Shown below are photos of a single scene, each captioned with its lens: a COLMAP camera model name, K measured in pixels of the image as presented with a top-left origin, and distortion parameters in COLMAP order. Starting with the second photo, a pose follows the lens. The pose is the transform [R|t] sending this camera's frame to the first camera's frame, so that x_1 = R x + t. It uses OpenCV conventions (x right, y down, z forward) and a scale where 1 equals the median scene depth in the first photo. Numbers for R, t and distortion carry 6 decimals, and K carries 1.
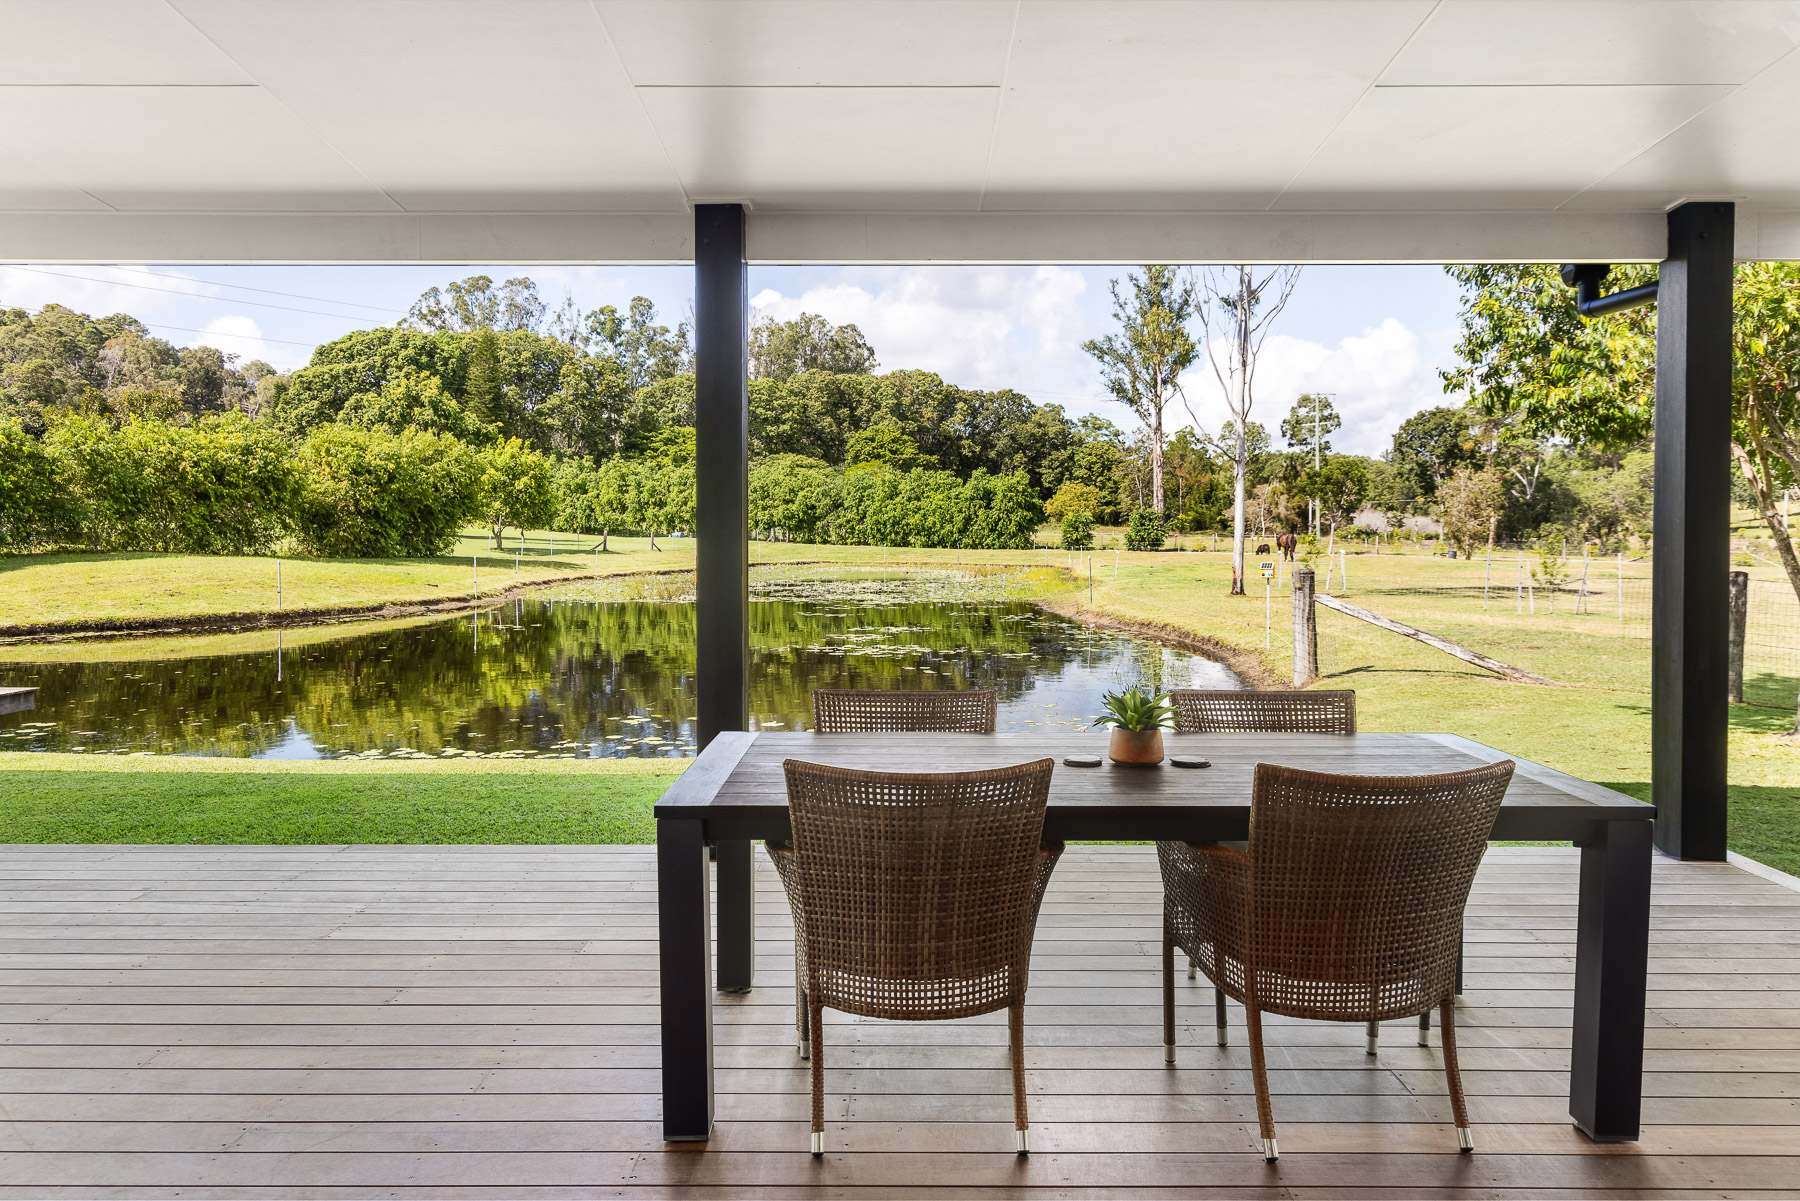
lens RADIAL K [[1186.1, 0, 912.9], [0, 1186.1, 541.8], [0, 0, 1]] dist [0.022205, 0.002590]
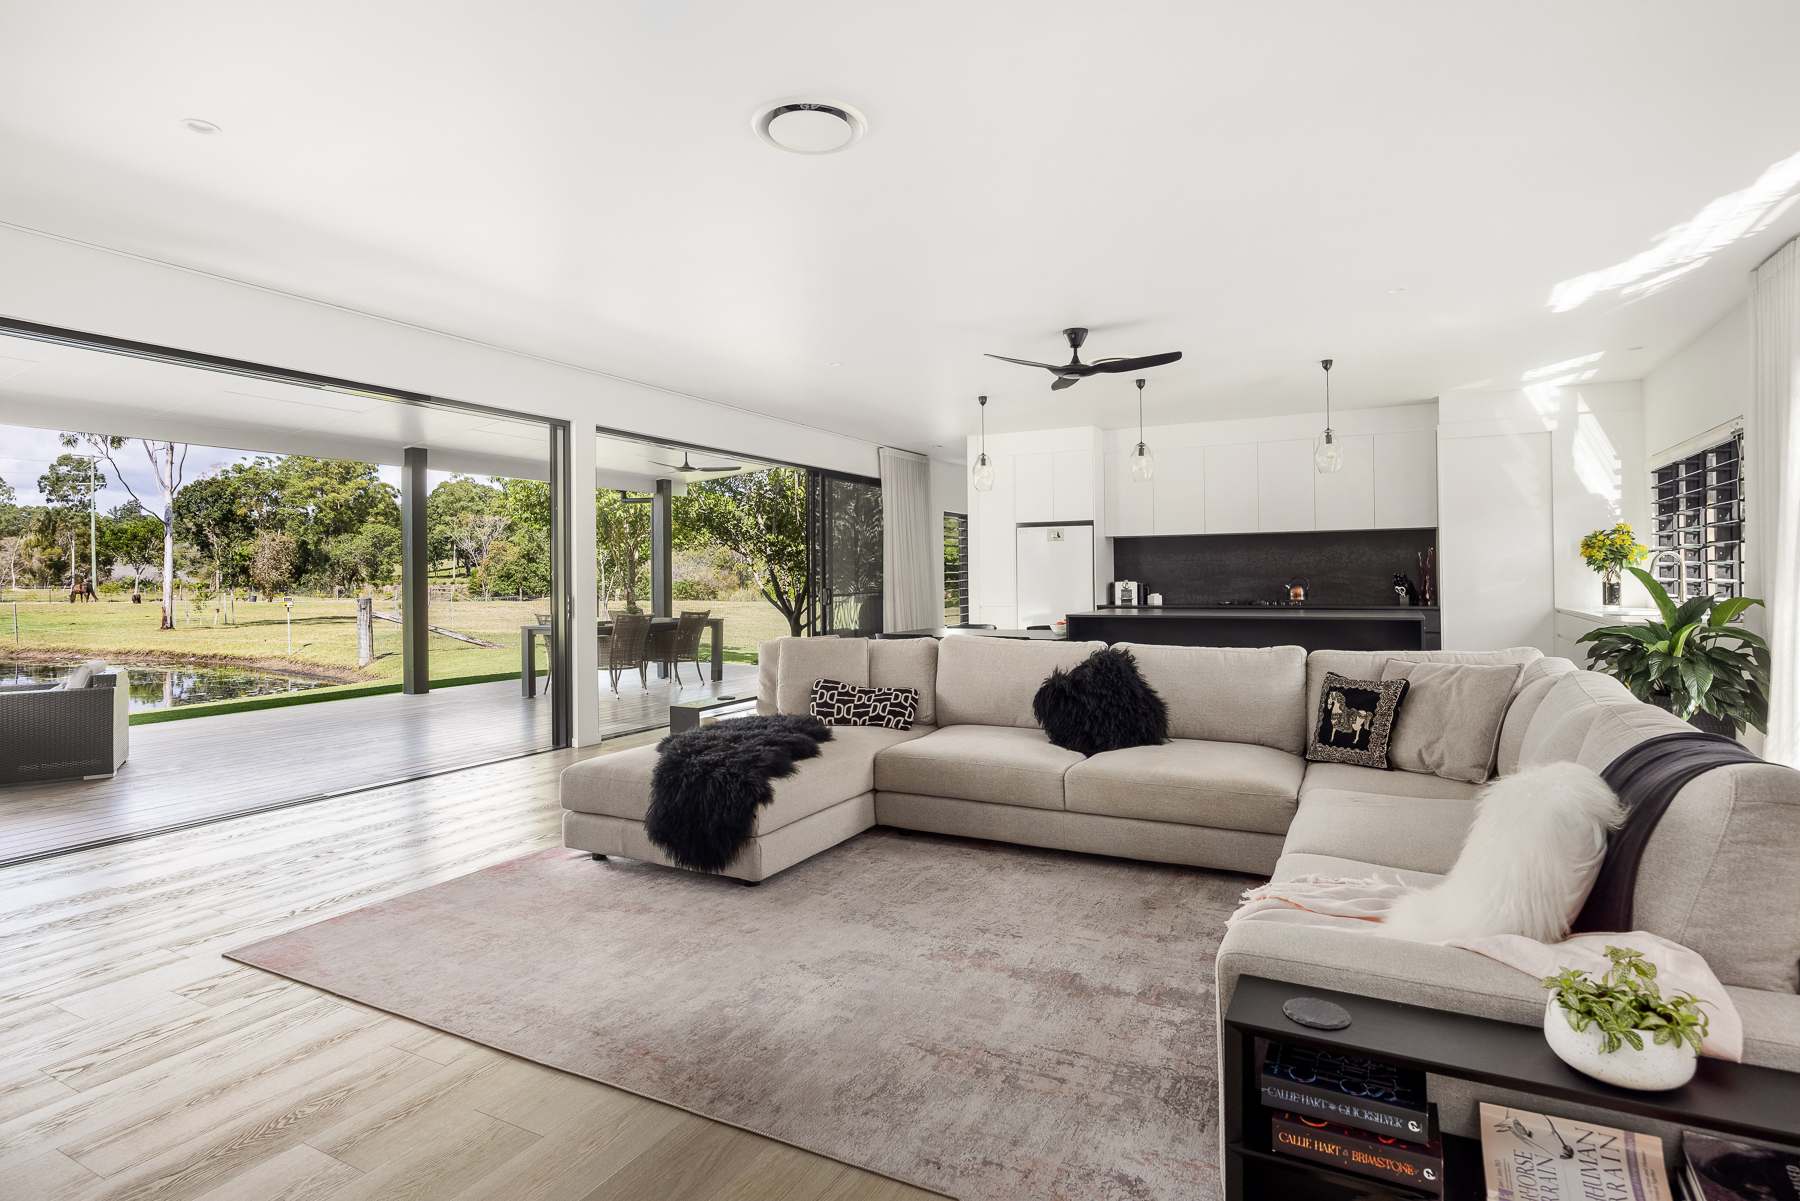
lens RADIAL K [[937.0, 0, 889.1], [0, 937.0, 574.2], [0, 0, 1]] dist [-0.016289, -0.000713]
pose [[0.462138, -0.002555, 0.886804, -0.089900], [0.017056, 0.999836, -0.006008, 0.001828], [-0.886644, 0.017902, 0.462106, -0.047959]]
